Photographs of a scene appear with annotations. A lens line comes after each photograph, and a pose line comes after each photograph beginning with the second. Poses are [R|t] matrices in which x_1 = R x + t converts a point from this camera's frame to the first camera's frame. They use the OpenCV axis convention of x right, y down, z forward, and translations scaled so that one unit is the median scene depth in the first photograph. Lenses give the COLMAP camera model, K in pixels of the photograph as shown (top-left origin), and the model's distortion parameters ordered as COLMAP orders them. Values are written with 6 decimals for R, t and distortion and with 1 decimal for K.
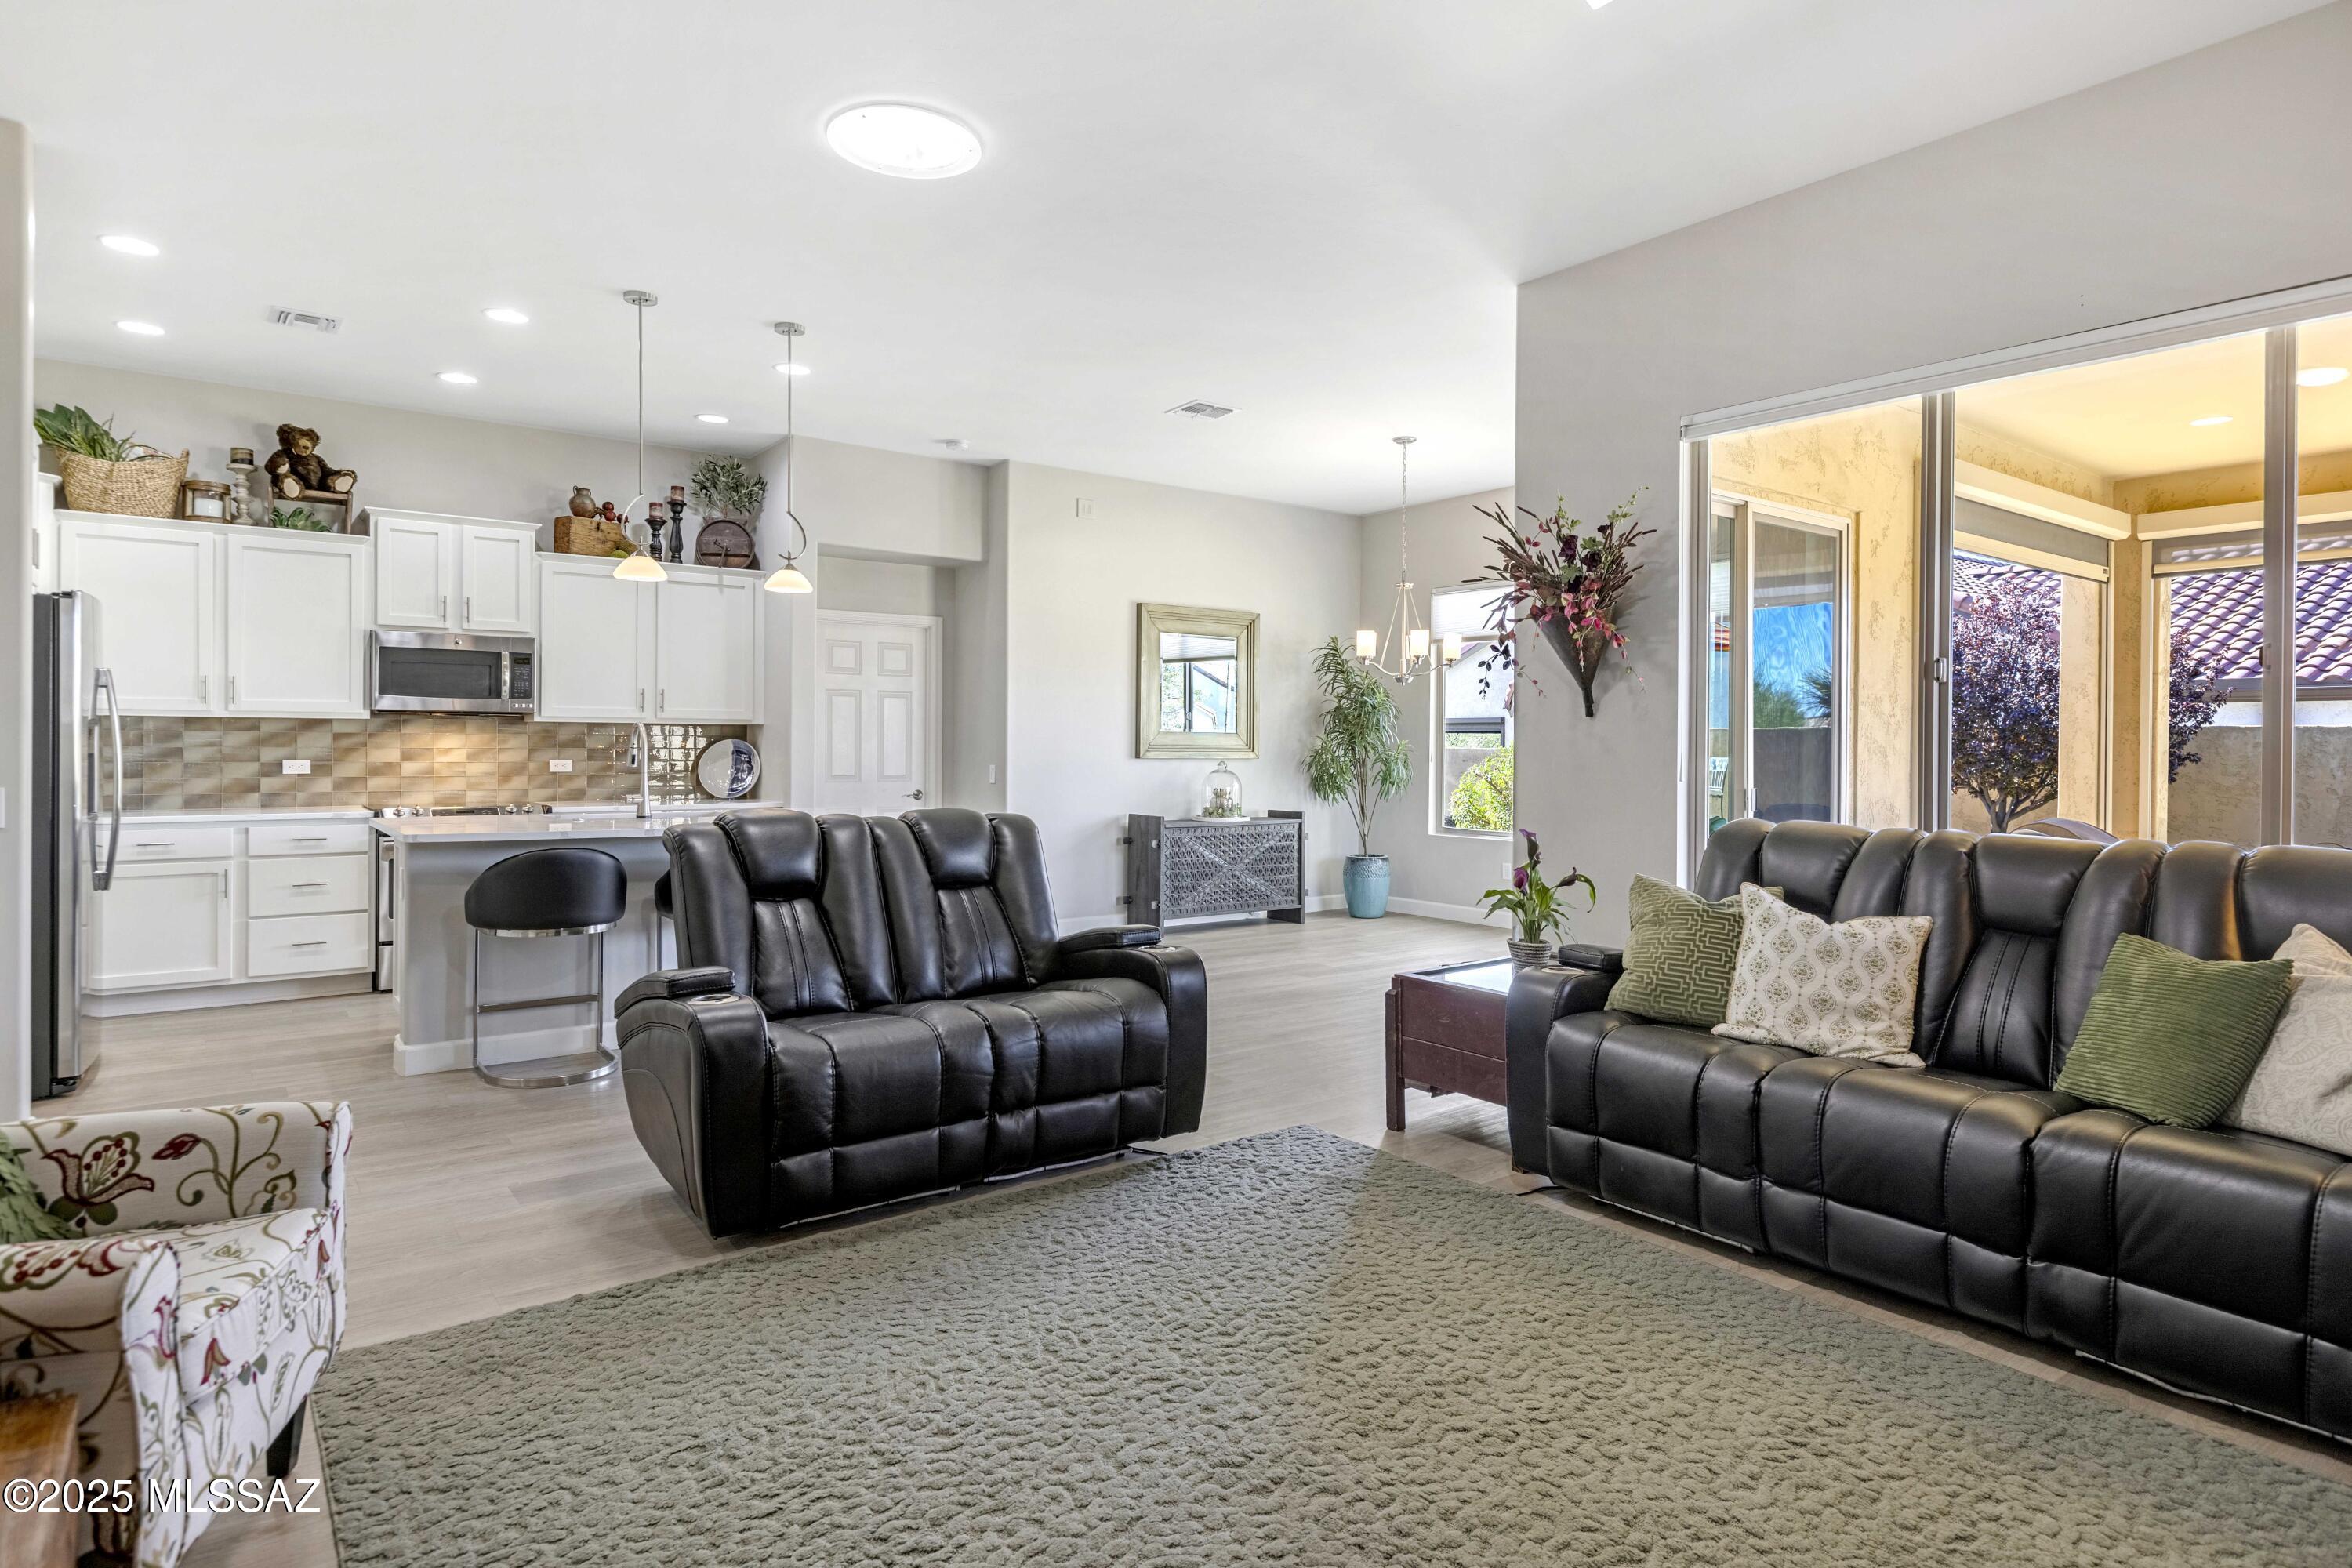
lens RADIAL K [[1281.8, 0, 1209.9], [0, 1281.8, 750.7], [0, 0, 1]] dist [-0.006265, -0.001756]
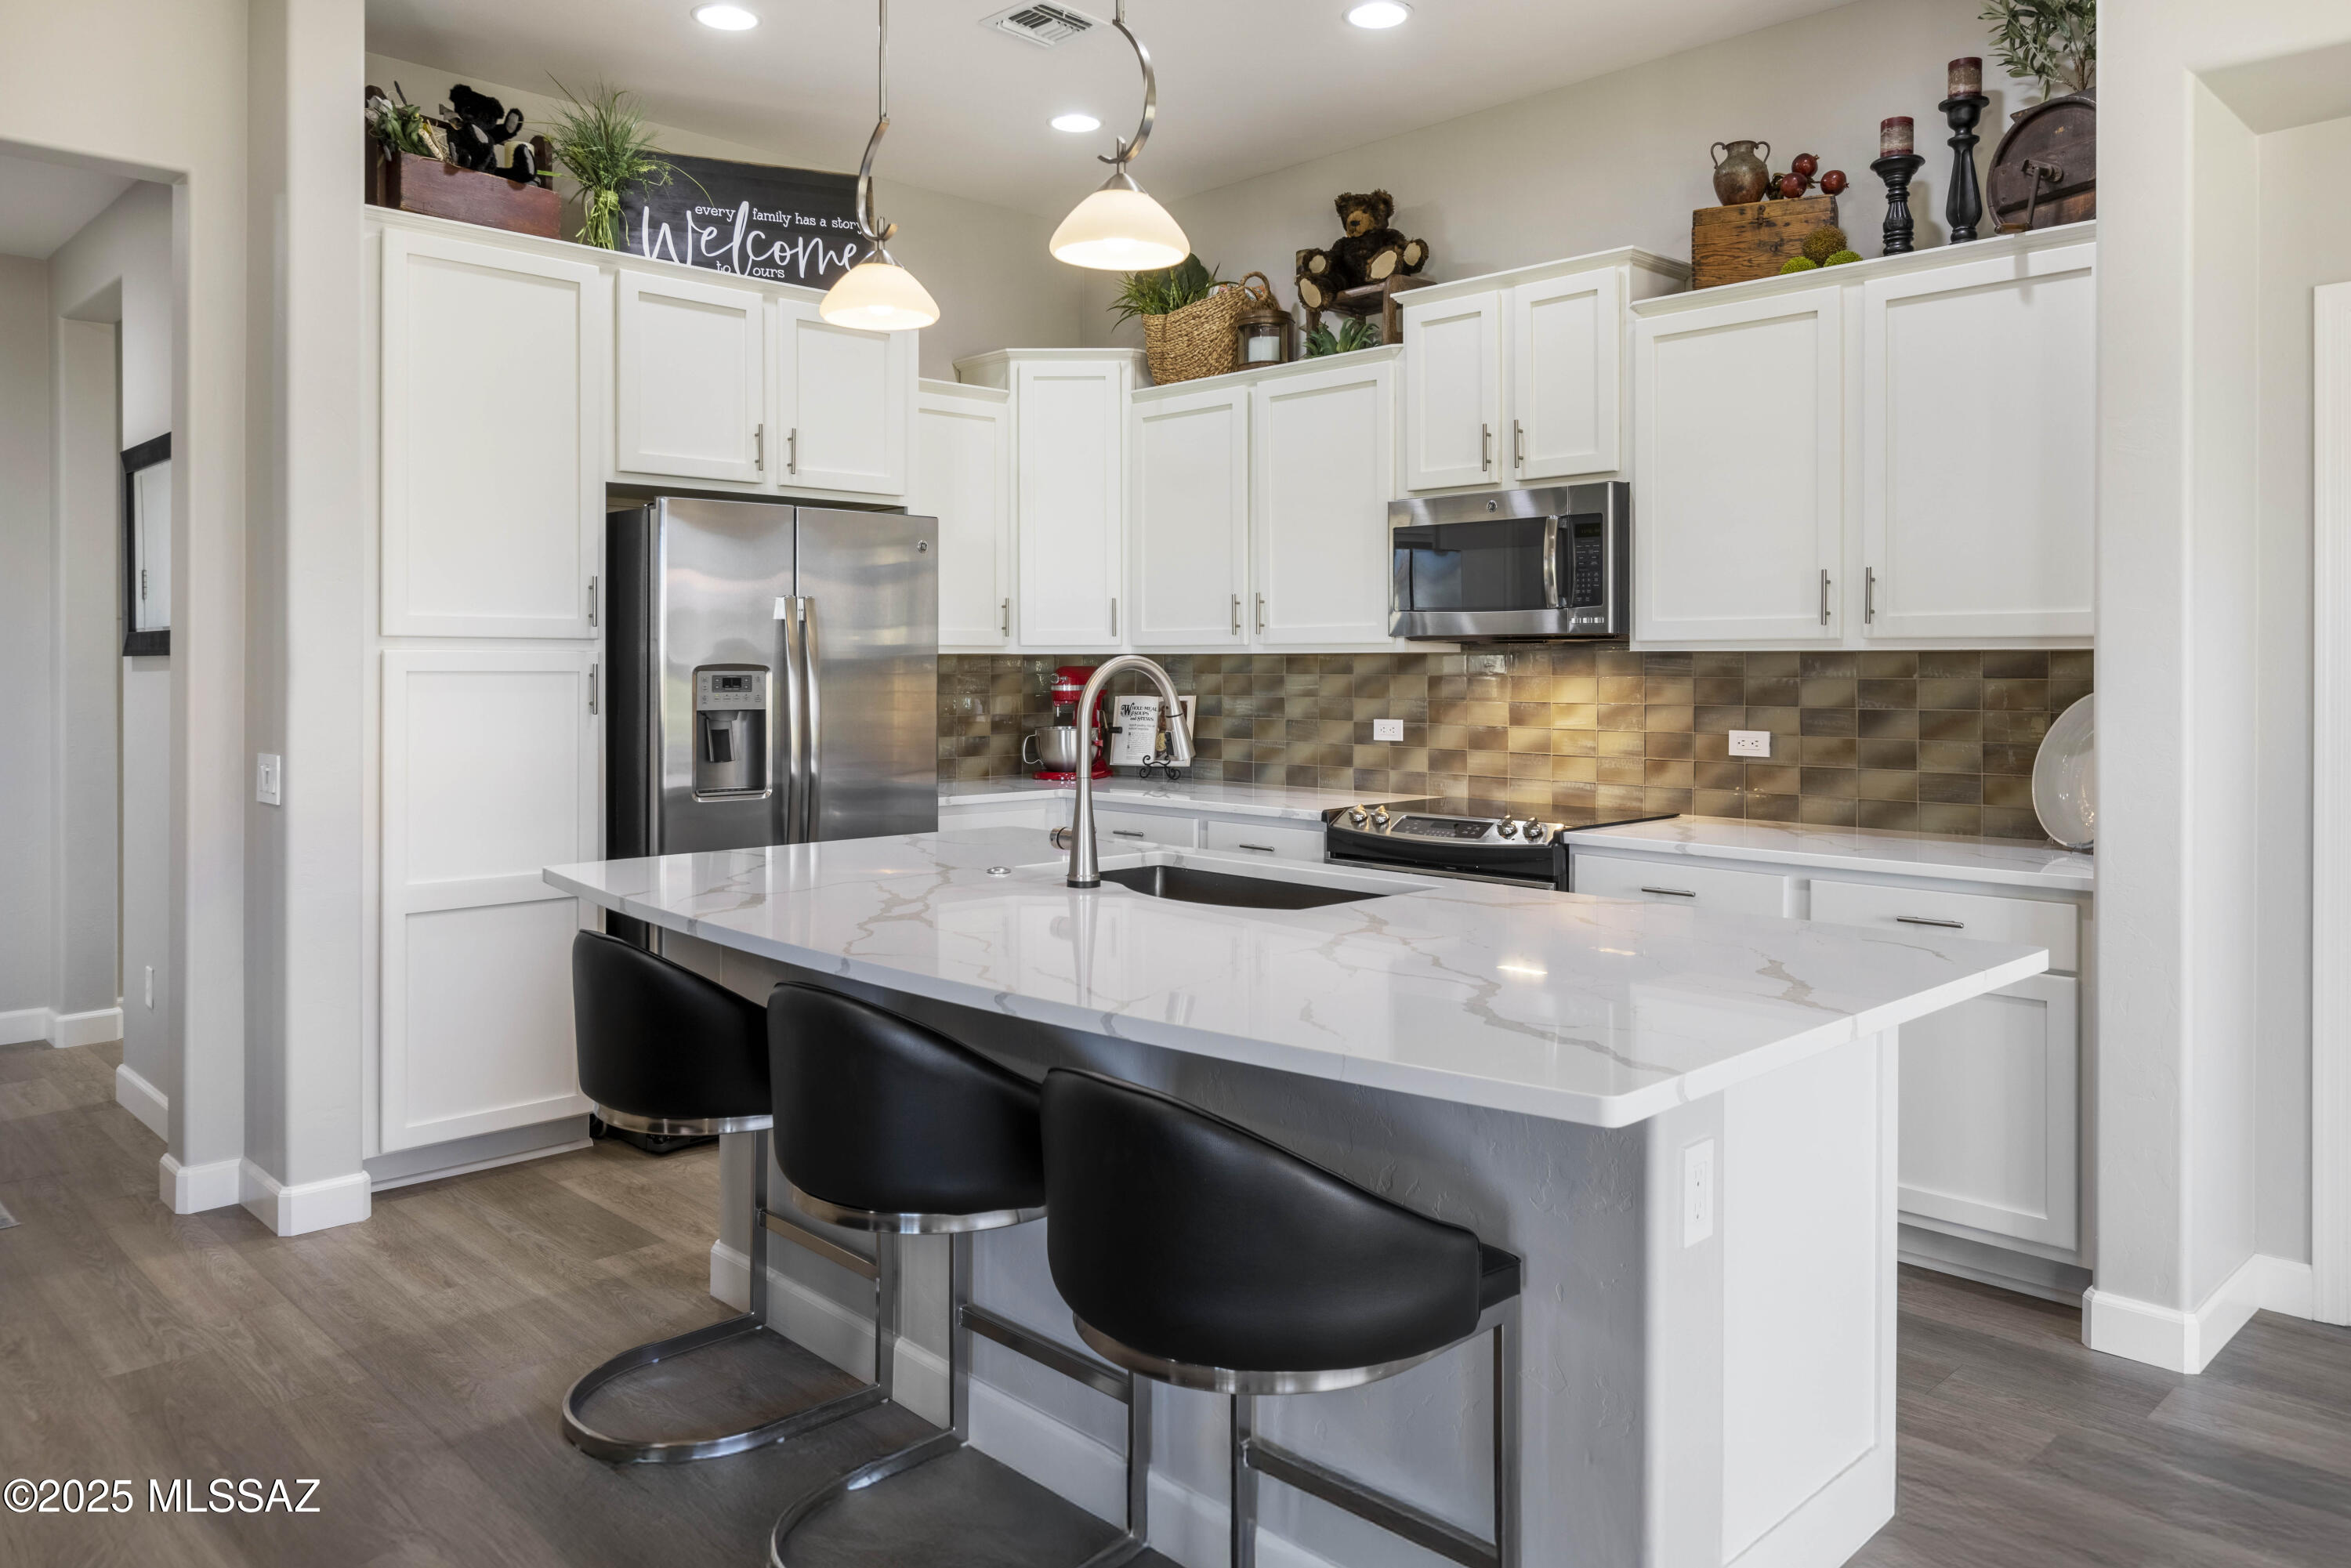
lens RADIAL K [[1630.8, 0, 1188.5], [0, 1630.8, 656.1], [0, 0, 1]] dist [0.030357, 0.002674]
pose [[0.116921, -0.012206, -0.993066, 0.073017], [-0.007086, 0.999889, -0.013124, -0.011950], [0.993116, 0.008571, 0.116821, 0.770925]]
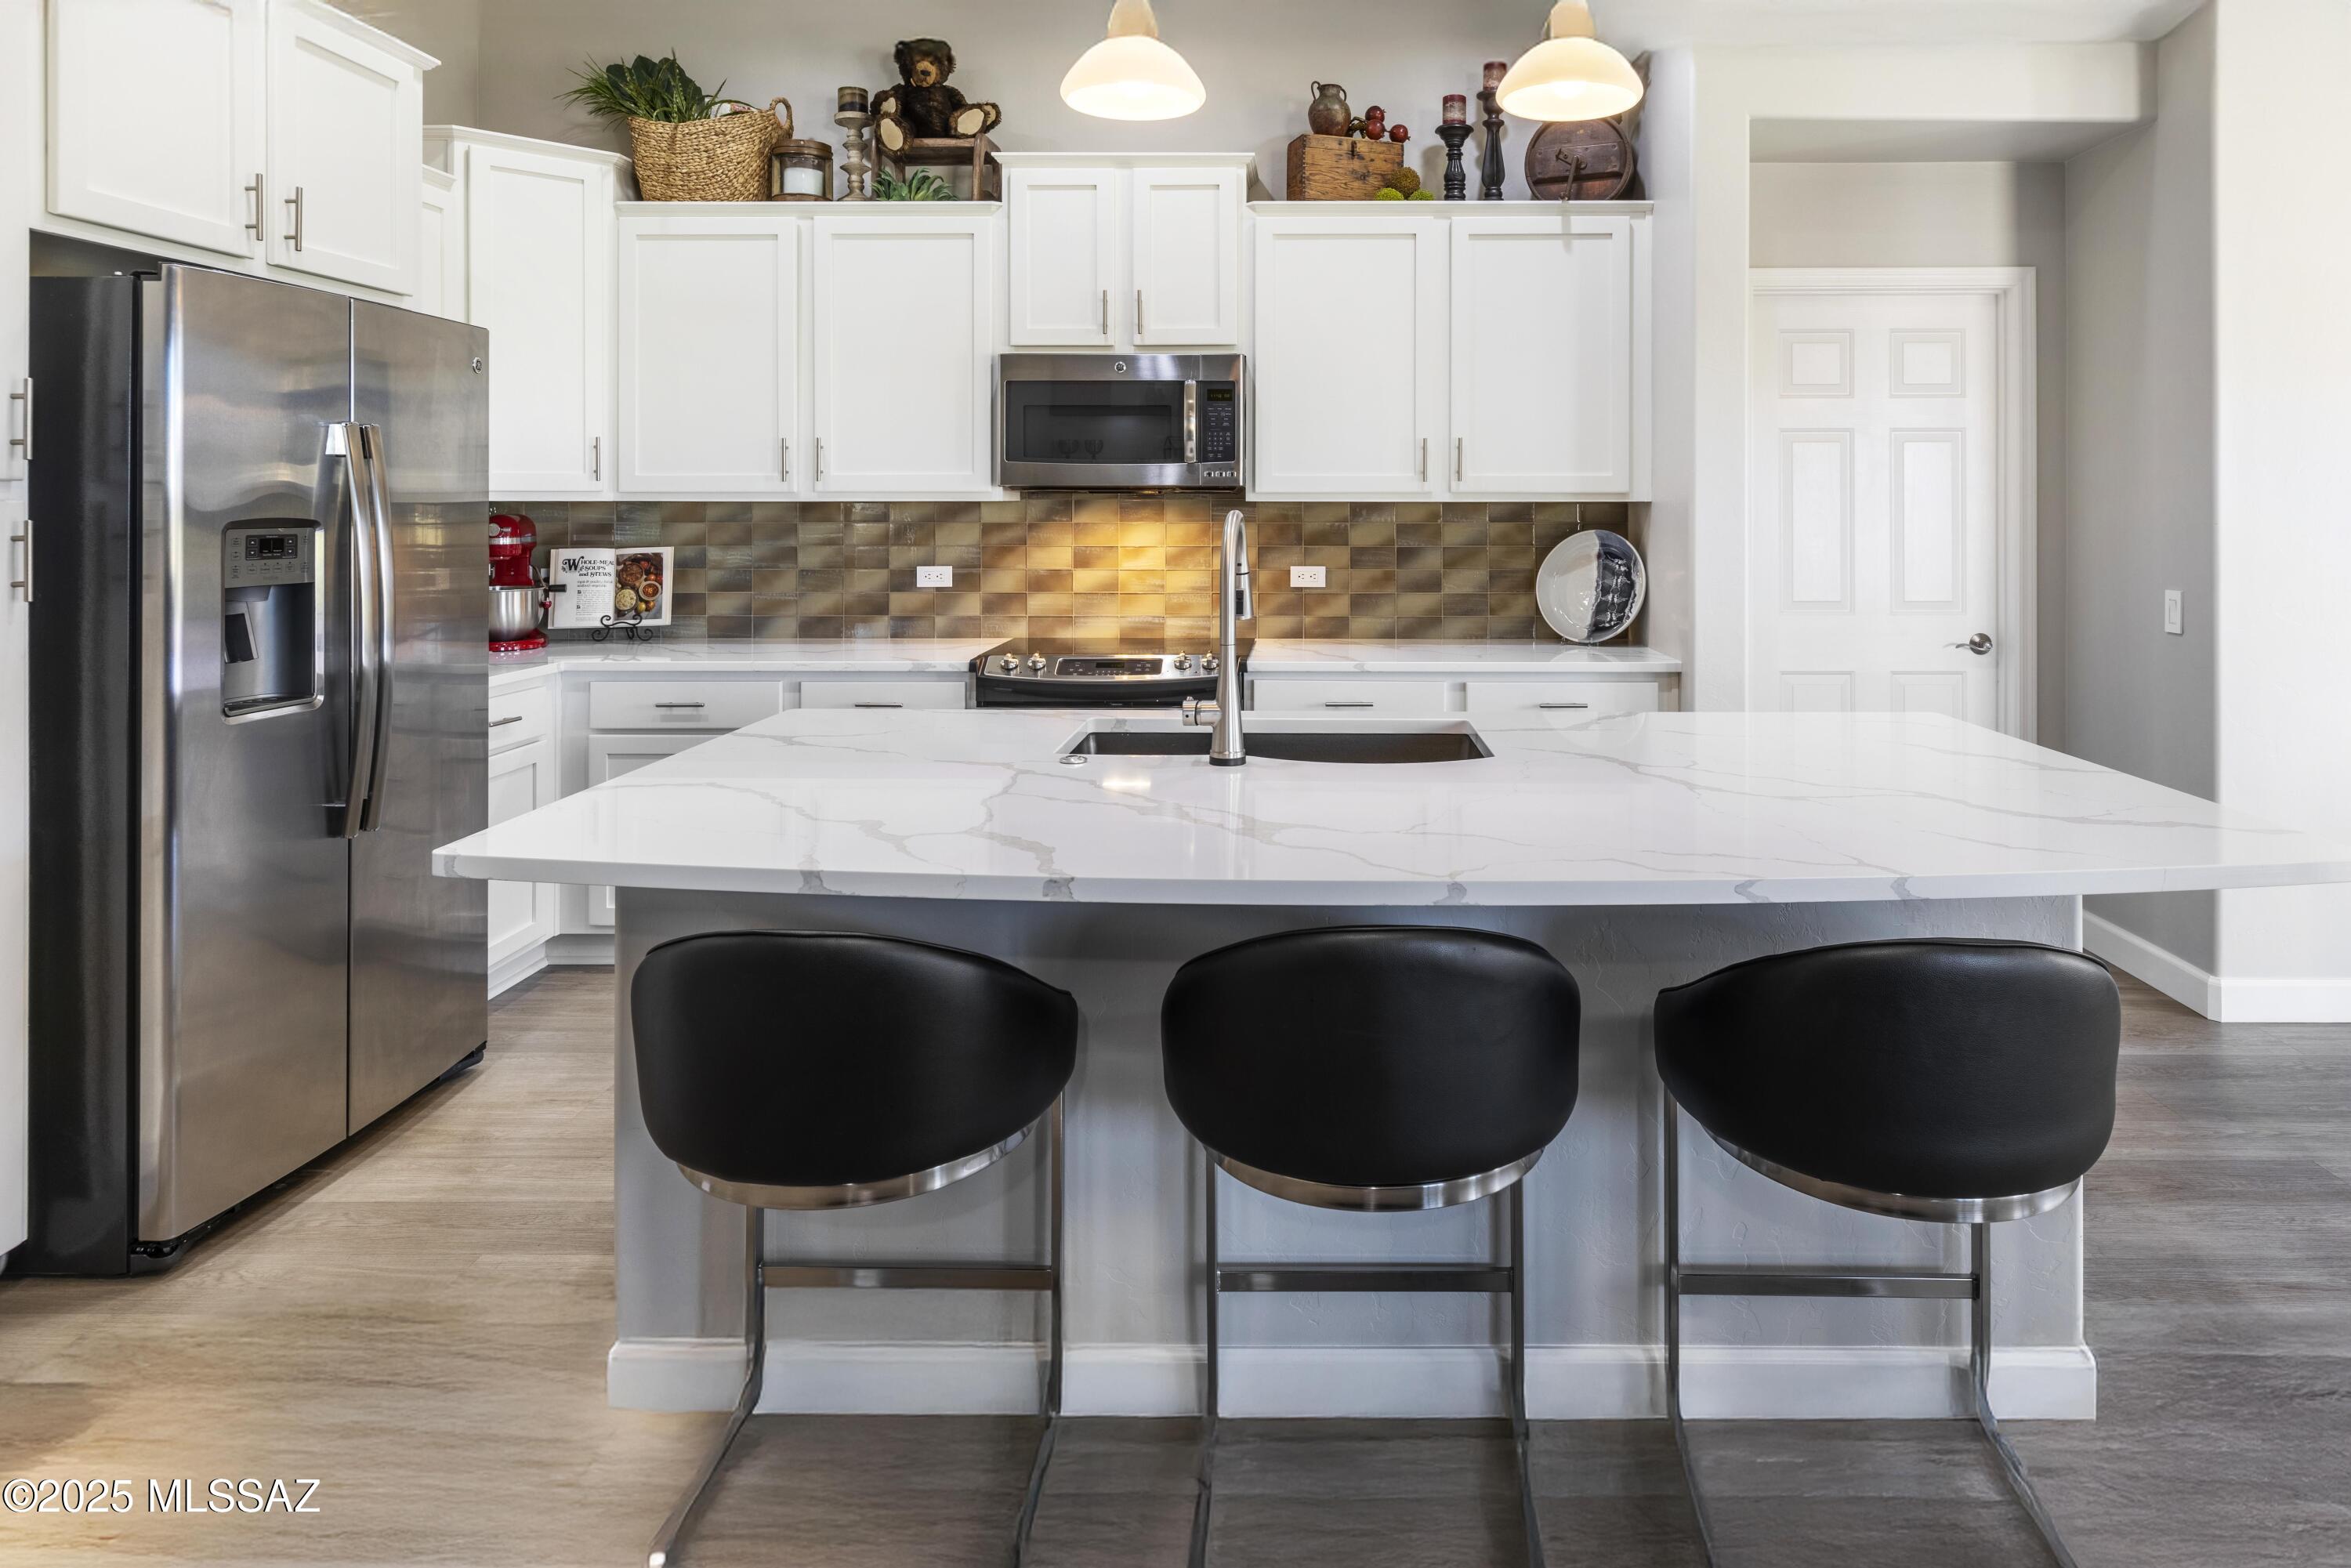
lens RADIAL K [[1353.8, 0, 1275.3], [0, 1353.8, 507.5], [0, 0, 1]] dist [0.008316, -0.000319]
pose [[0.782862, -0.006246, -0.622164, -0.146984], [0.001230, 0.999963, -0.008490, -0.015408], [0.622194, 0.005881, 0.782841, 0.545360]]
